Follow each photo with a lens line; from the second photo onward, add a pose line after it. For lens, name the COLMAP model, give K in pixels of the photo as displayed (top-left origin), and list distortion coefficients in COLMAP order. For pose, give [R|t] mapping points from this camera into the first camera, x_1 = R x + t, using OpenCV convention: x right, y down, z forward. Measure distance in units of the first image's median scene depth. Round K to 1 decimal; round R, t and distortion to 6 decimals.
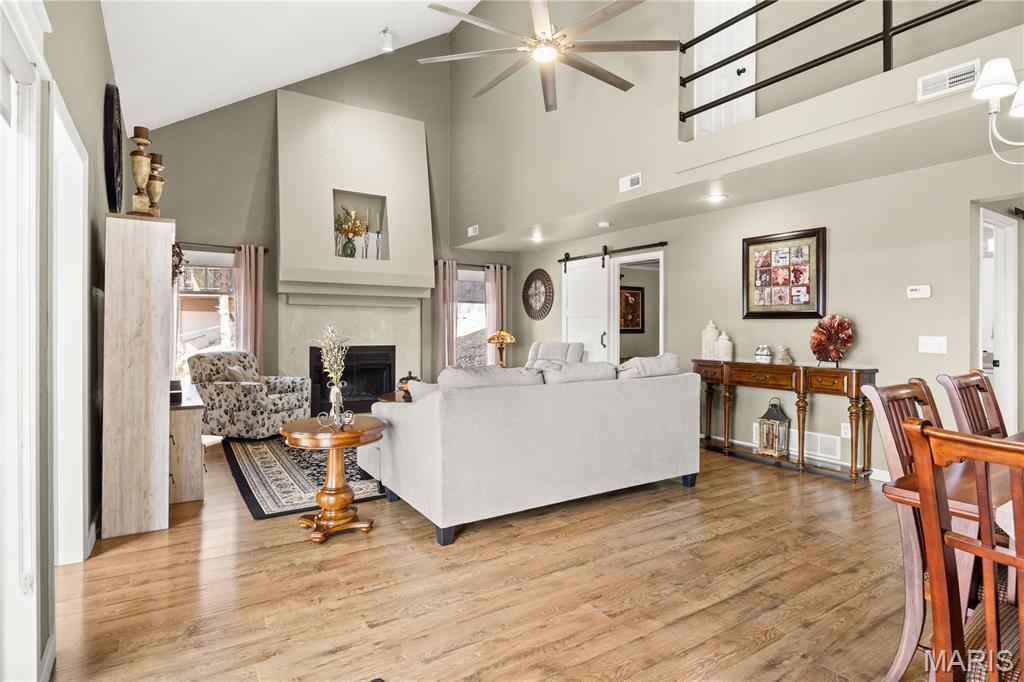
lens RADIAL K [[531.9, 0, 511.5], [0, 531.9, 337.1], [0, 0, 1]] dist [-0.016298, 0.001025]
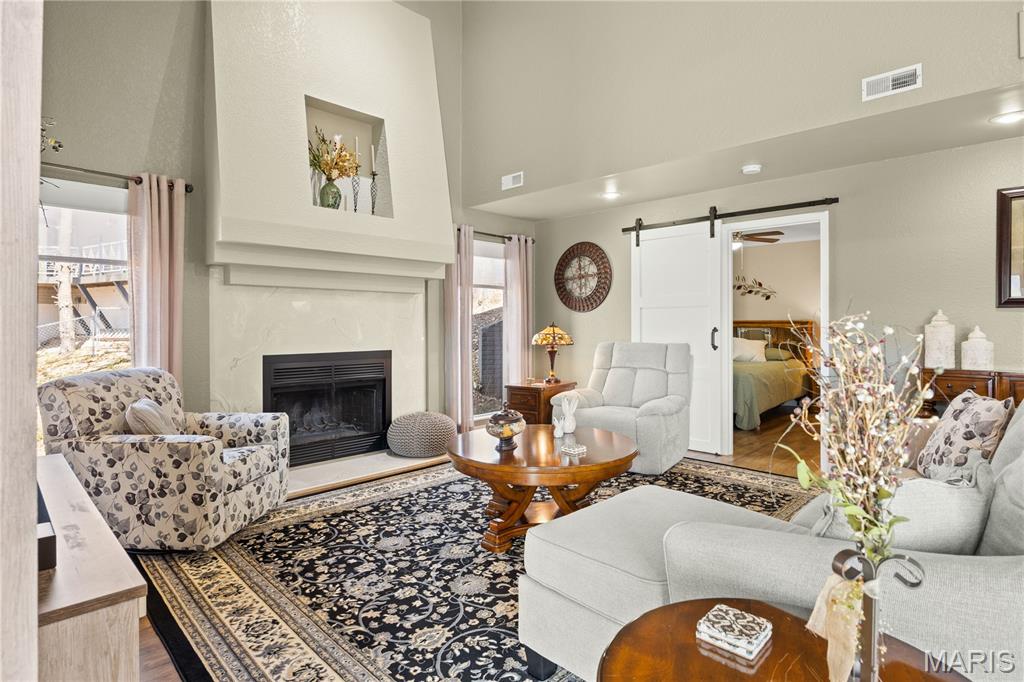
lens RADIAL K [[531.9, 0, 513.2], [0, 531.9, 332.8], [0, 0, 1]] dist [-0.016298, 0.001025]
pose [[0.976271, -0.009333, 0.216353, -0.245879], [0.009001, 0.999956, 0.002520, -0.007076], [-0.216367, -0.000513, 0.976312, 0.371083]]
